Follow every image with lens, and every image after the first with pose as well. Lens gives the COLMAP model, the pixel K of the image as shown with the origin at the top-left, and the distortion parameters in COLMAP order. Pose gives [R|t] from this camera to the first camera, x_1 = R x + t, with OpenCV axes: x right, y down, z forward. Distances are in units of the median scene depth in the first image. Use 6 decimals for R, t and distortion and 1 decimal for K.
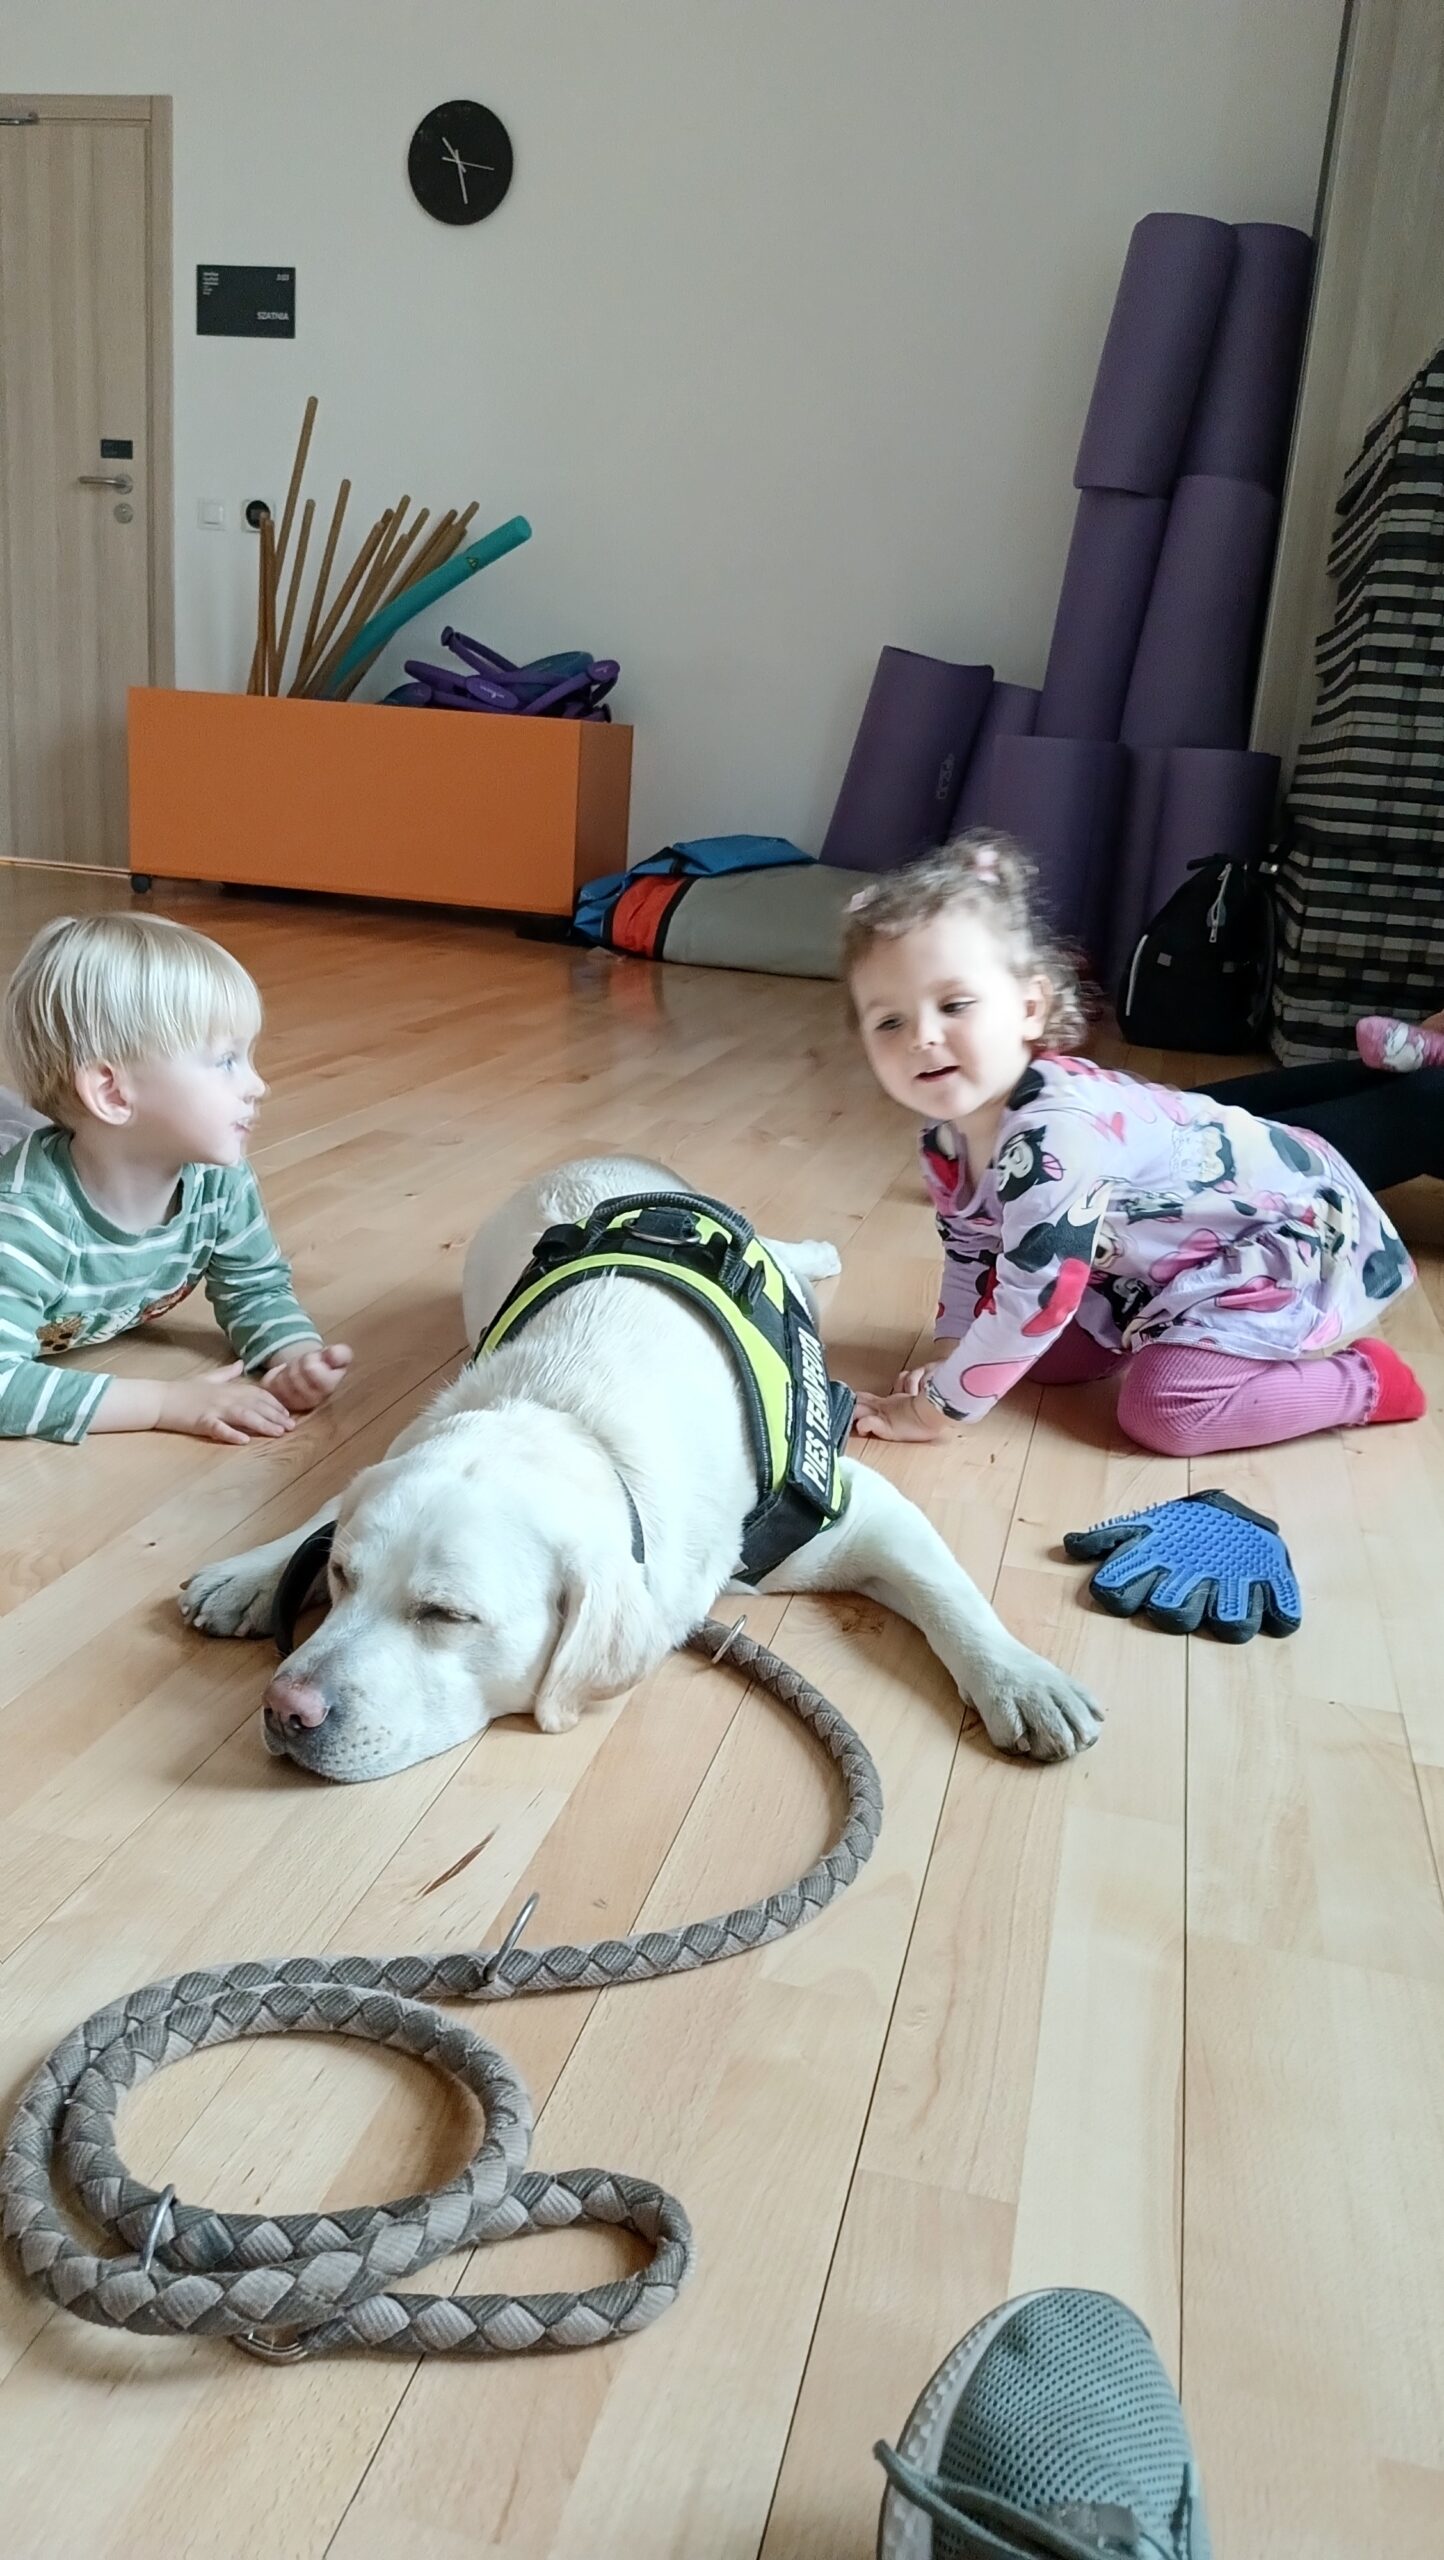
lens RADIAL K [[1945.9, 0, 716.1], [0, 1945.9, 1286.6], [0, 0, 1]] dist [0.096420, -0.155253]
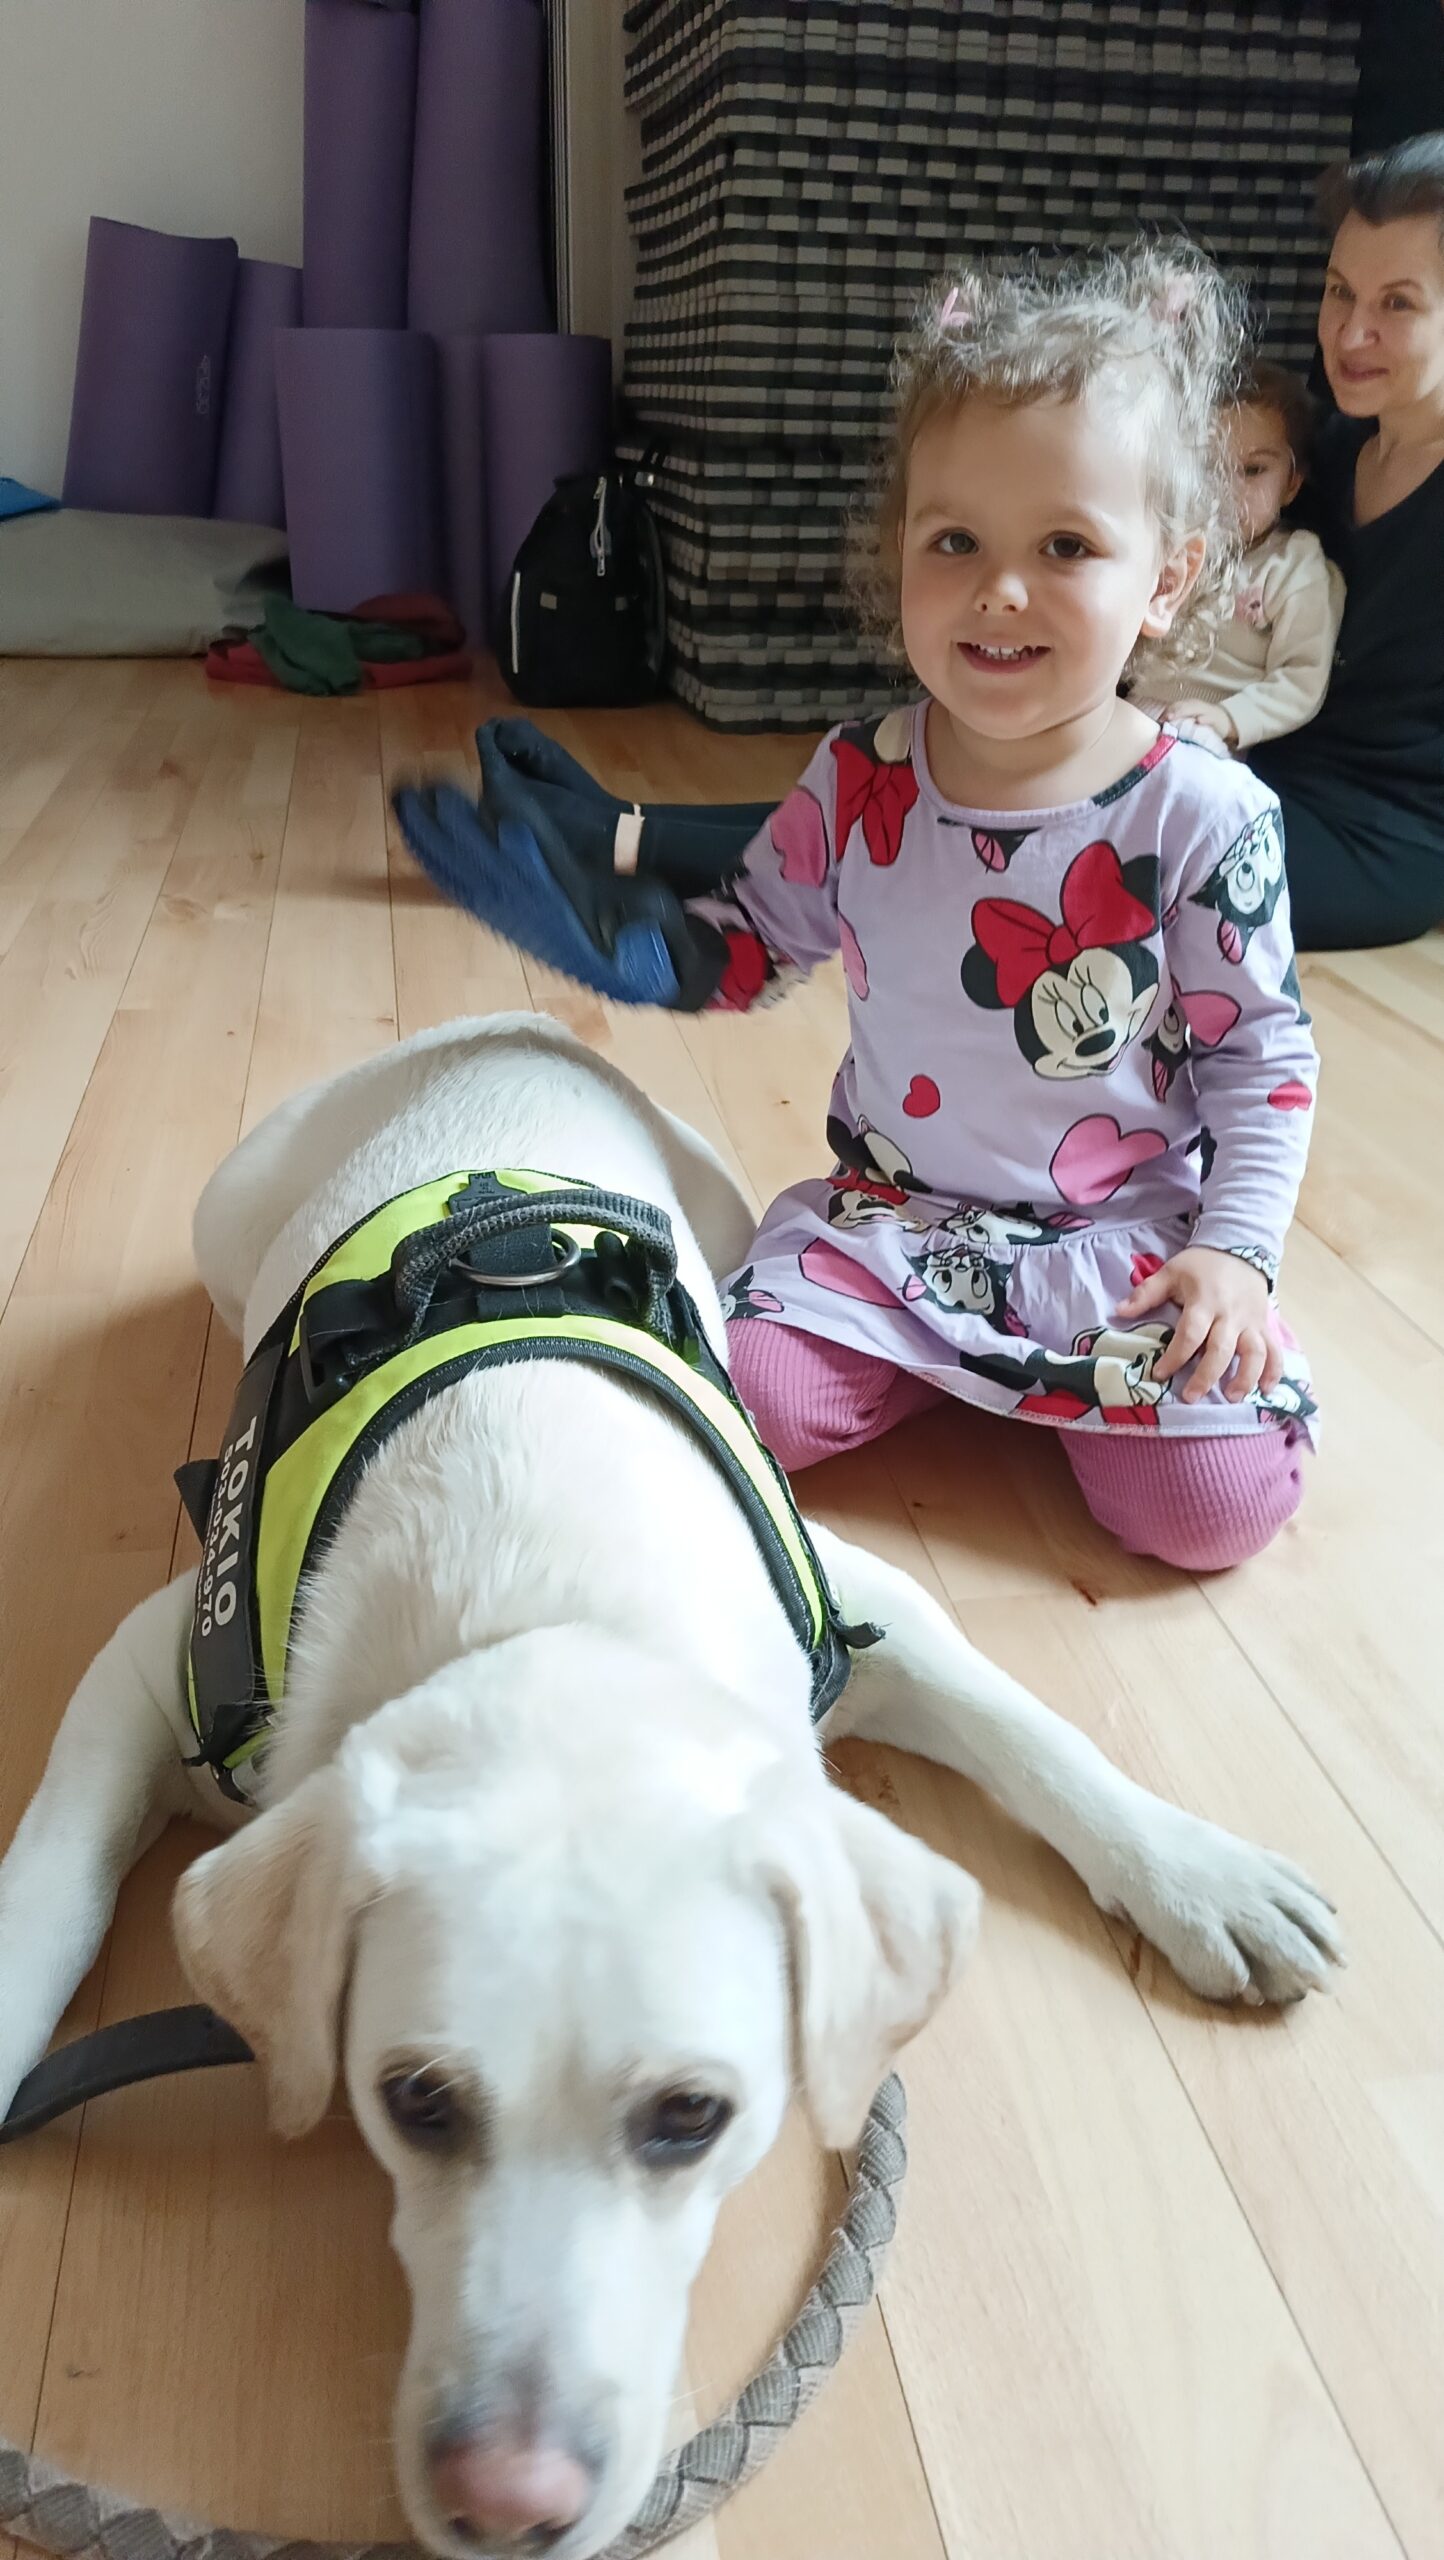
lens RADIAL K [[1987.7, 0, 702.8], [0, 1987.7, 1278.8], [0, 0, 1]] dist [0.078244, -0.096648]
pose [[0.926070, -0.205348, 0.316585, -0.117290], [0.148589, 0.969626, 0.194283, -0.101858], [-0.346864, -0.132879, 0.928455, 0.320229]]
